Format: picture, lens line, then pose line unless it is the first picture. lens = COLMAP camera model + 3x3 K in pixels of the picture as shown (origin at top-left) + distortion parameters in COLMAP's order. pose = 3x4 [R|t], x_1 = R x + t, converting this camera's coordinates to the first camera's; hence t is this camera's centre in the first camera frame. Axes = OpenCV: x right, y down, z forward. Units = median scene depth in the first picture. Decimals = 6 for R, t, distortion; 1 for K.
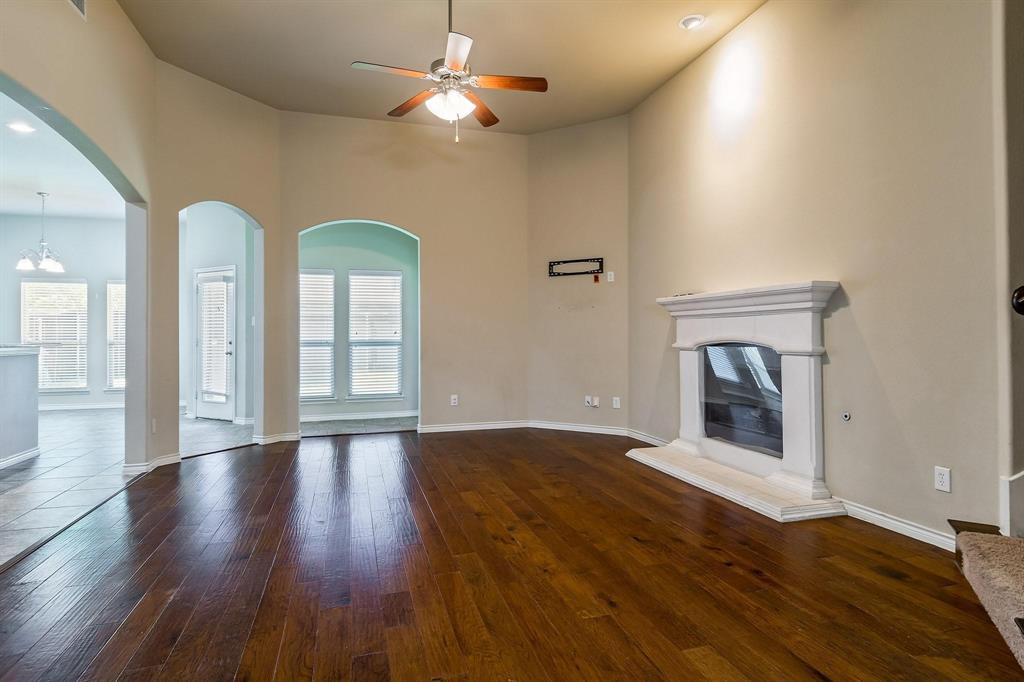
lens RADIAL K [[540.5, 0, 509.6], [0, 540.5, 334.8], [0, 0, 1]] dist [-0.005405, -0.000597]
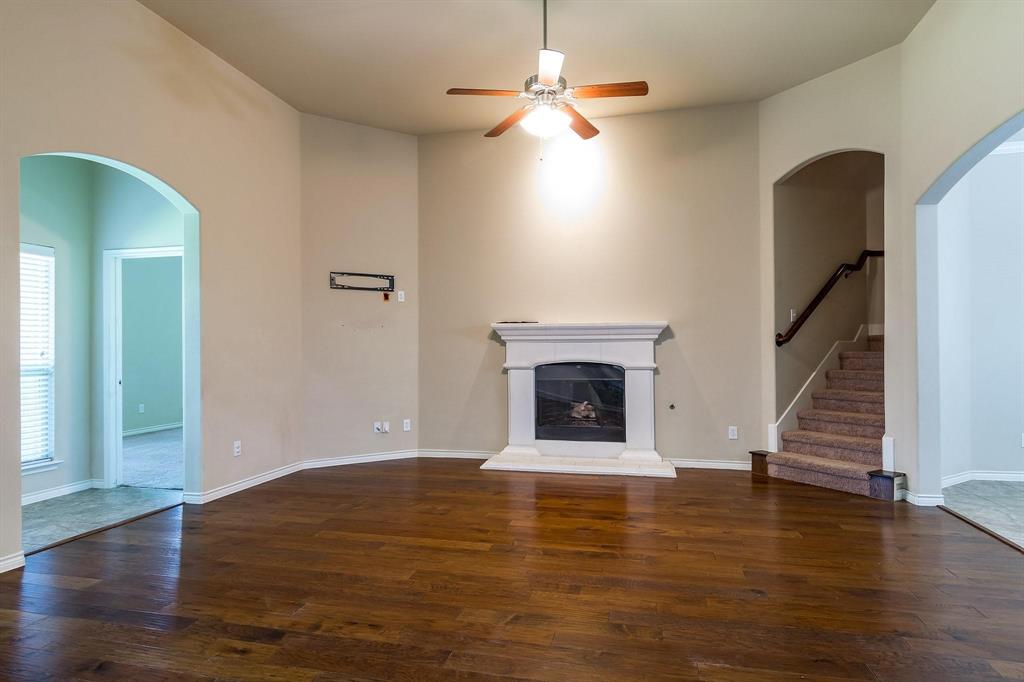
lens RADIAL K [[575.4, 0, 511.5], [0, 575.4, 345.8], [0, 0, 1]] dist [0.008171, -0.000564]
pose [[0.486948, 0.009667, 0.873377, -0.808541], [0.000421, 0.999936, -0.011303, -0.008569], [-0.873431, 0.005872, 0.486913, 0.419543]]
